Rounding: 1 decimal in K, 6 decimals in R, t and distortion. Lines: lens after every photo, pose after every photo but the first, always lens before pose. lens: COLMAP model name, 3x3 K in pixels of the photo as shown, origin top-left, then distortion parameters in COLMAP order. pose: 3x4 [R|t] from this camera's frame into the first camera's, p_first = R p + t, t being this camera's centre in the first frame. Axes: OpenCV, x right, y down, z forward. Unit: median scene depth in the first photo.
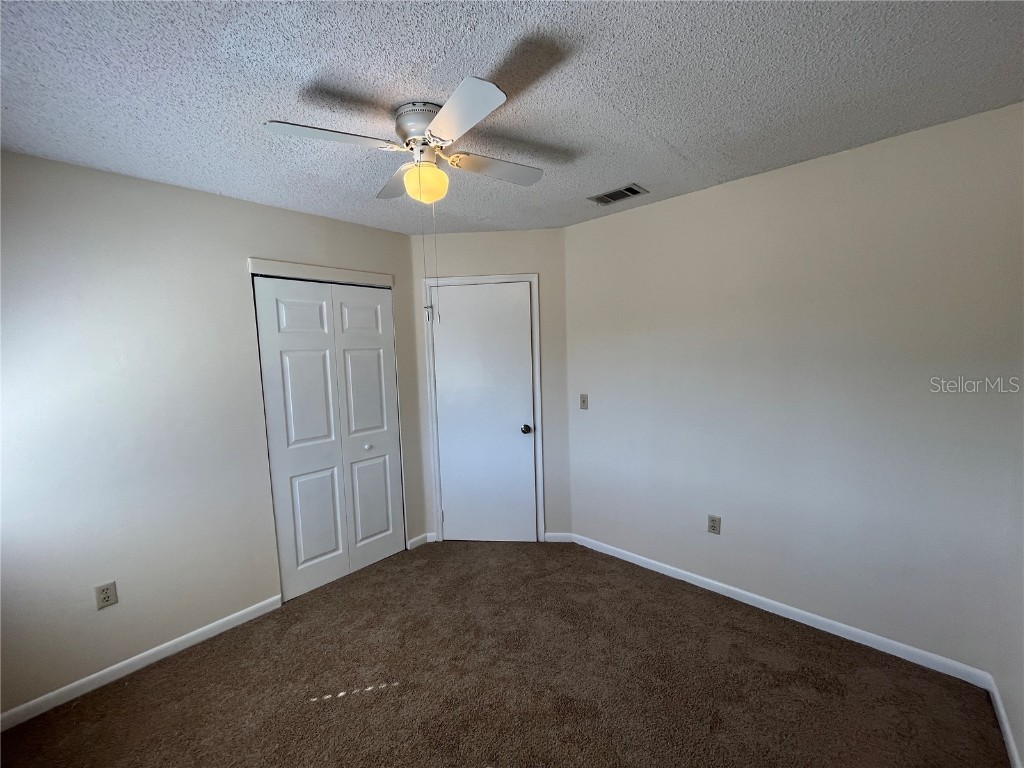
lens RADIAL K [[412.6, 0, 510.3], [0, 412.6, 387.2], [0, 0, 1]] dist [0.000215, -0.000311]
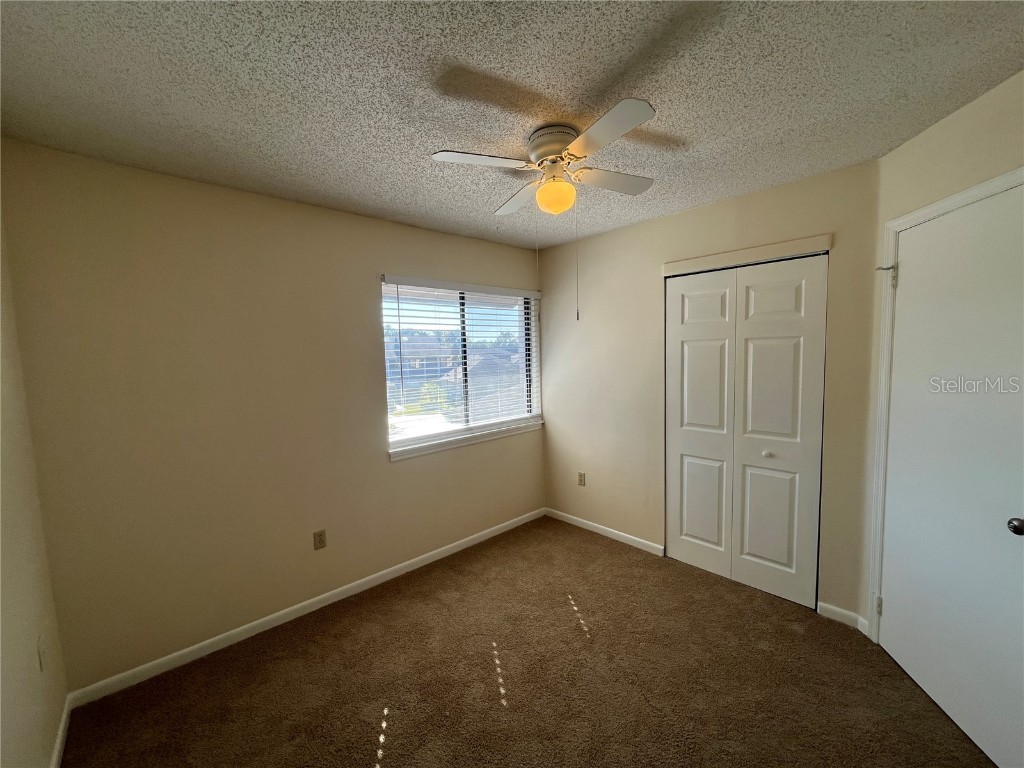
lens RADIAL K [[412.6, 0, 510.3], [0, 412.6, 387.2], [0, 0, 1]] dist [0.000215, -0.000311]
pose [[-0.076950, 0.119631, -0.989832, 0.540038], [-0.064518, 0.990097, 0.124679, -0.064870], [0.994945, 0.073456, -0.068469, 0.552773]]
